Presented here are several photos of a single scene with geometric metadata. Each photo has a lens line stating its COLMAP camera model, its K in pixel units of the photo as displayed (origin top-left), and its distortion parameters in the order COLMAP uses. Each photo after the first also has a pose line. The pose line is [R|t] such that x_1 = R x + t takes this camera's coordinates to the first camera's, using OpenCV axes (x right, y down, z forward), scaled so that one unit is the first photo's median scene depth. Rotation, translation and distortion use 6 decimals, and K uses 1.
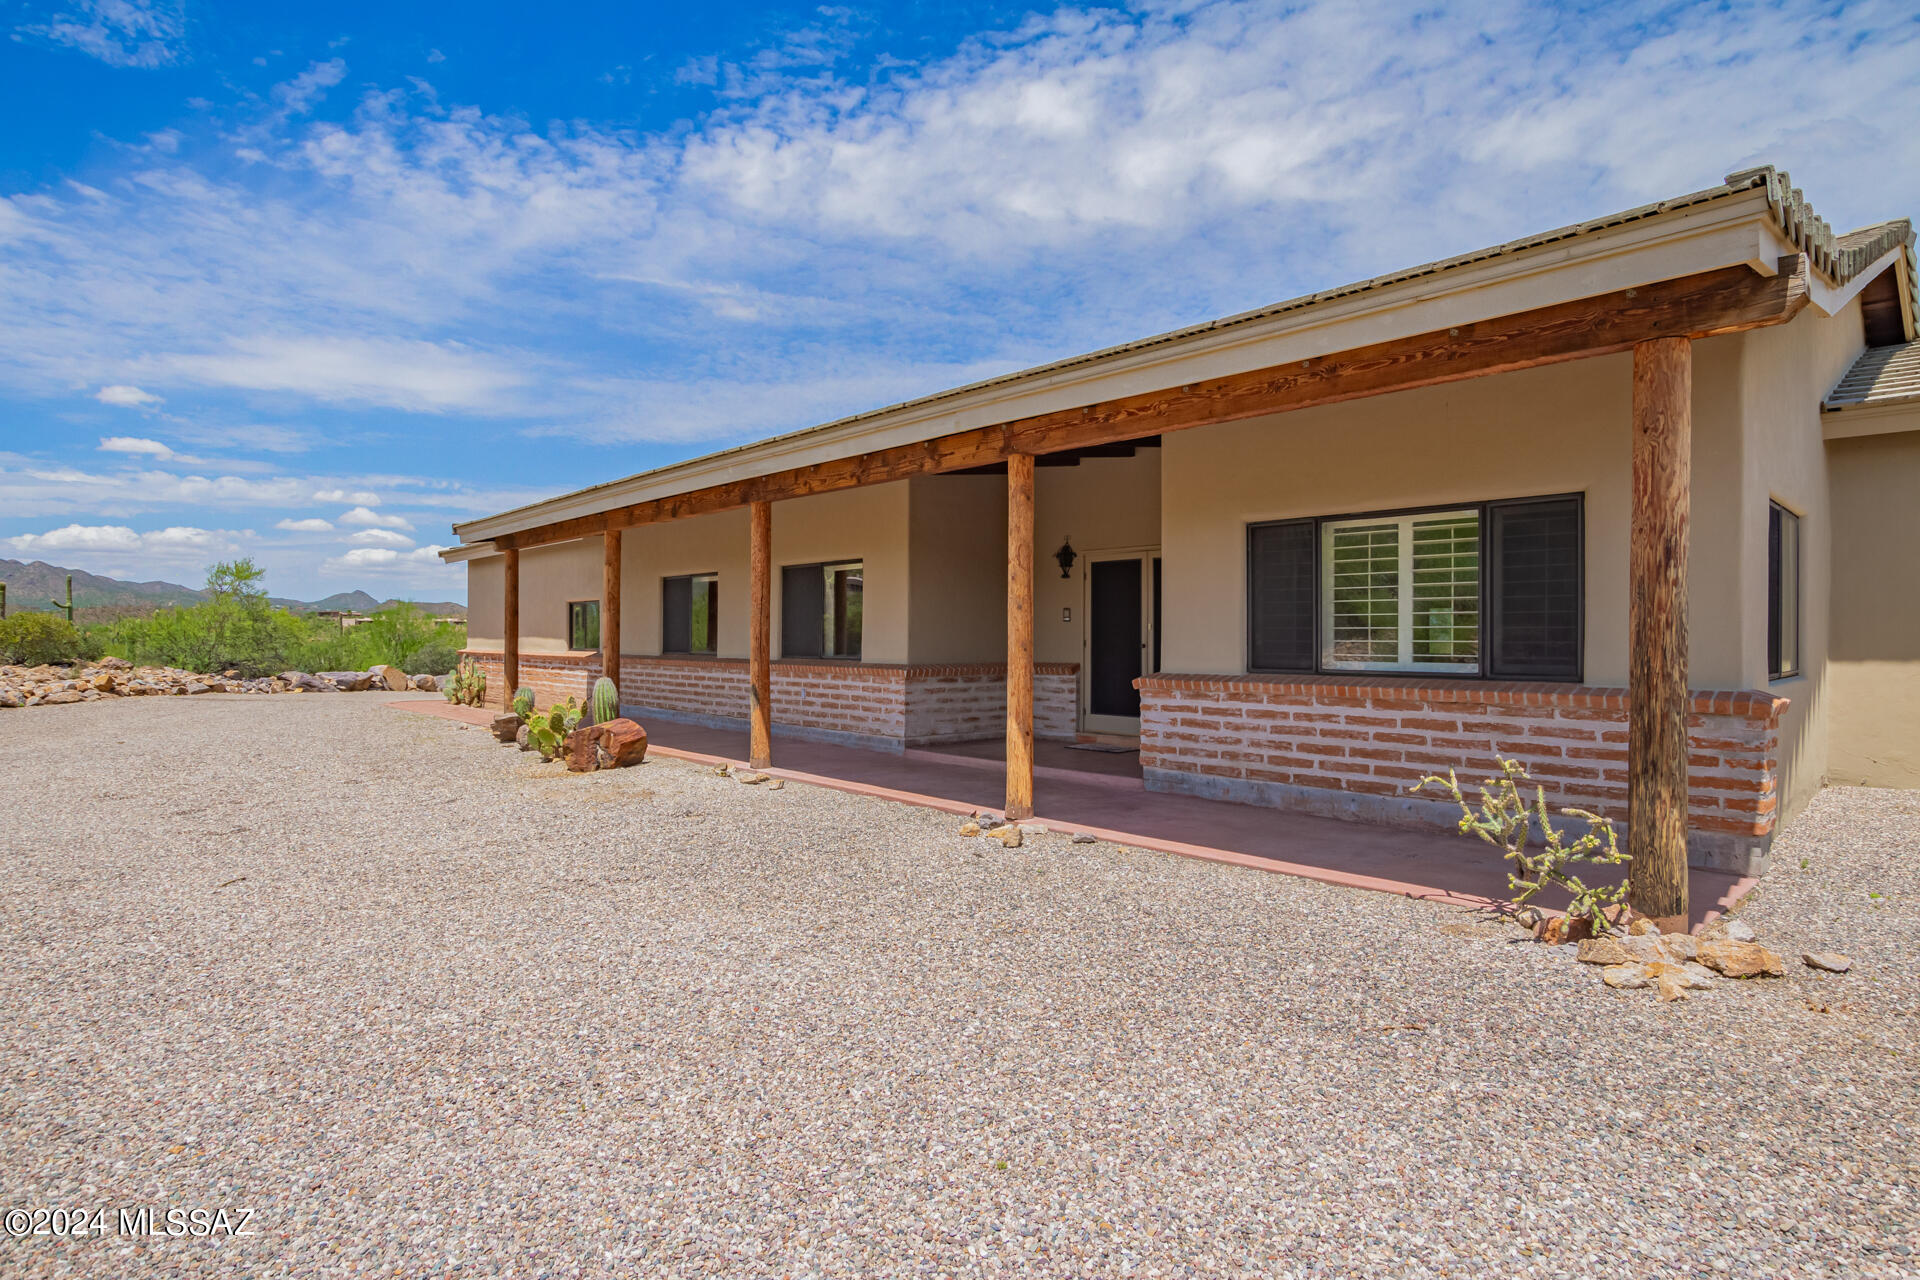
lens RADIAL K [[965.9, 0, 960.0], [0, 965.9, 640.0], [0, 0, 1]] dist [0.000088, 0.000014]
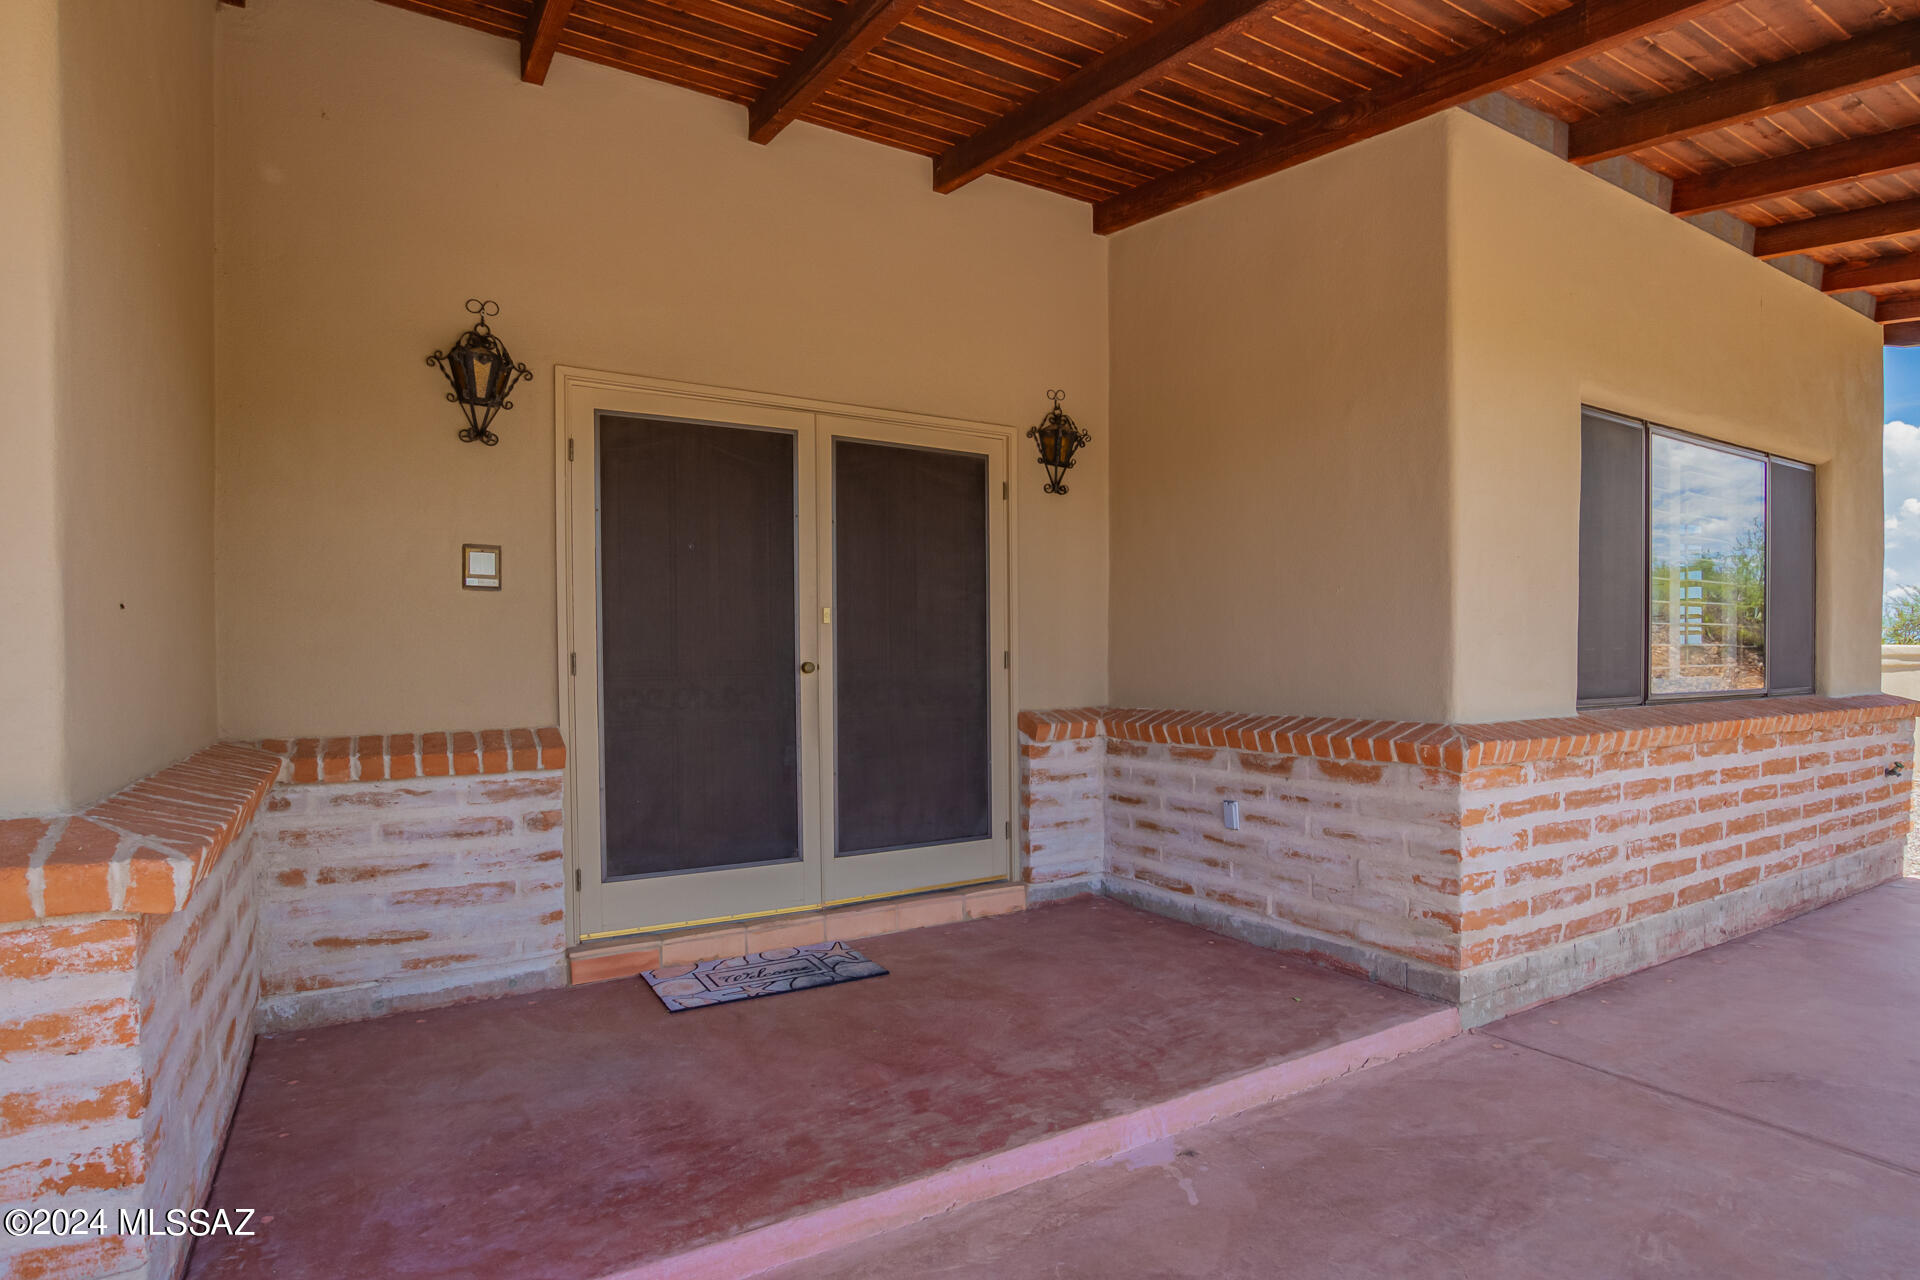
lens RADIAL K [[941.3, 0, 960.9], [0, 941.3, 677.2], [0, 0, 1]] dist [-0.000034, -0.000051]
pose [[0.173601, -0.016411, 0.984679, -0.214962], [0.011054, 0.999831, 0.014715, 0.006506], [-0.984754, 0.008330, 0.173753, 1.157608]]
